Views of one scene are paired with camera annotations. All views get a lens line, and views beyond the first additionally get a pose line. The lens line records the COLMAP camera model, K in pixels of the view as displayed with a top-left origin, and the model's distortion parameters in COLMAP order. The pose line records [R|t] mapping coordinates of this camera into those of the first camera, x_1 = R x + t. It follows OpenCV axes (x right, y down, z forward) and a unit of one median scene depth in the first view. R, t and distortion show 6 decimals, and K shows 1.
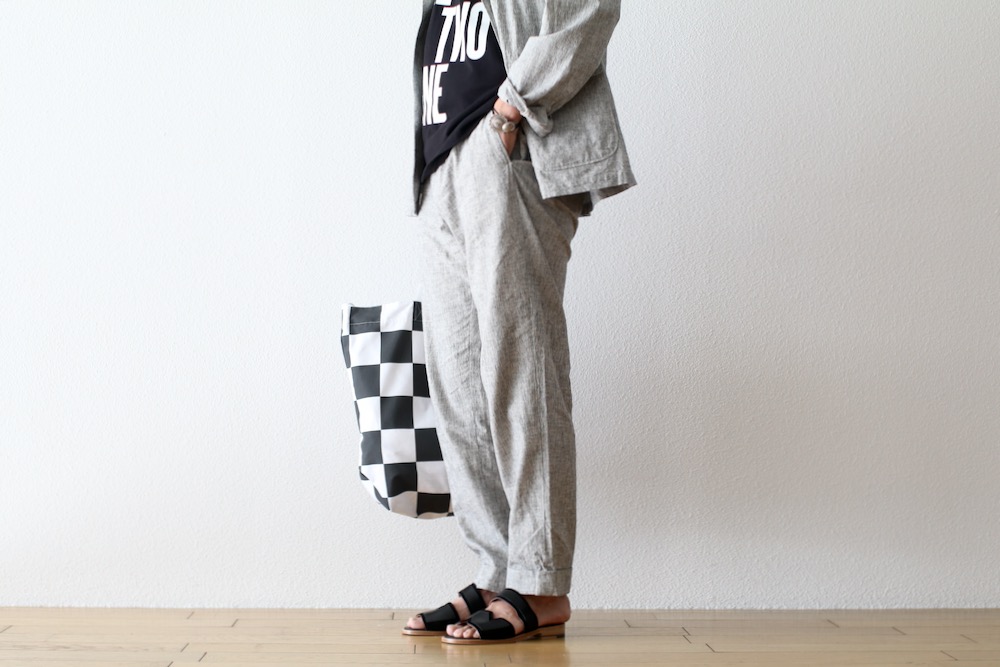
lens RADIAL K [[2068.9, 0, 492.5], [0, 2068.9, 336.7], [0, 0, 1]] dist [-0.118719, 0.000000]
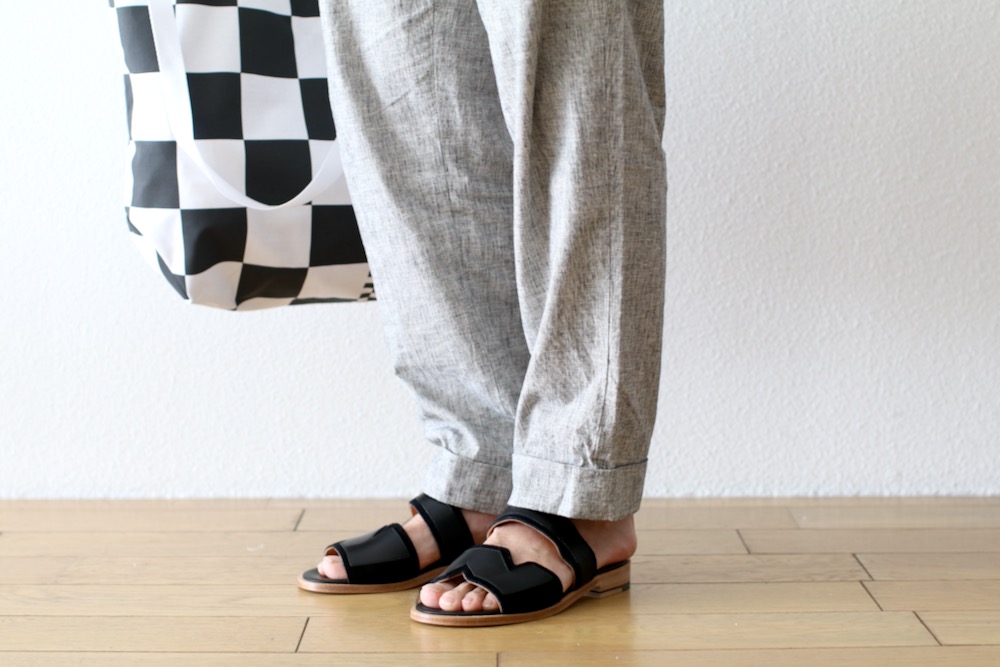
lens RADIAL K [[2068.9, 0, 435.2], [0, 2068.9, 238.4], [0, 0, 1]] dist [-0.118719, 0.000000]
pose [[0.999128, -0.007072, -0.041141, 0.008232], [0.011040, 0.995221, 0.097018, 0.011006], [0.040259, -0.097388, 0.994432, 0.463530]]
